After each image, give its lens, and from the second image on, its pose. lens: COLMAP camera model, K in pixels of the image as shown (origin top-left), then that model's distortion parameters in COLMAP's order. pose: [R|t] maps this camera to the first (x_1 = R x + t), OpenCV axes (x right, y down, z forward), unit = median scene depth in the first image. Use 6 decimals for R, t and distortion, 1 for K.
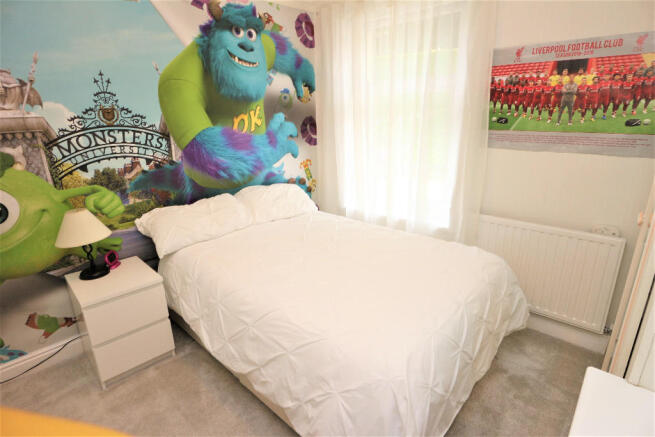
lens RADIAL K [[347.7, 0, 327.7], [0, 347.7, 221.6], [0, 0, 1]] dist [-0.006968, -0.001267]
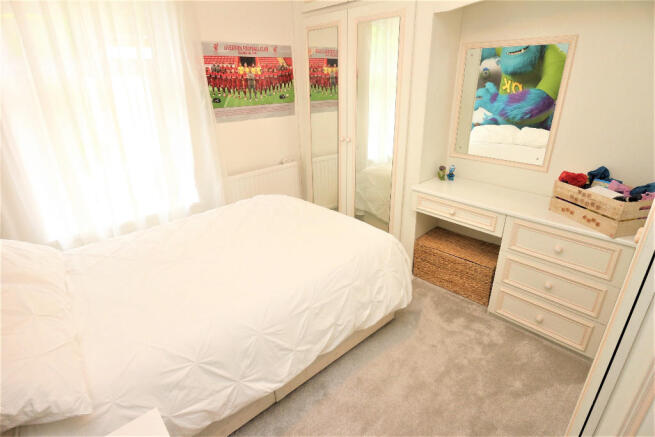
lens RADIAL K [[347.7, 0, 328.3], [0, 347.7, 218.7], [0, 0, 1]] dist [-0.006968, -0.001267]
pose [[0.077264, -0.364529, 0.927981, -0.891125], [0.321763, 0.890077, 0.322849, -0.207260], [-0.943663, 0.273645, 0.186063, 0.558991]]
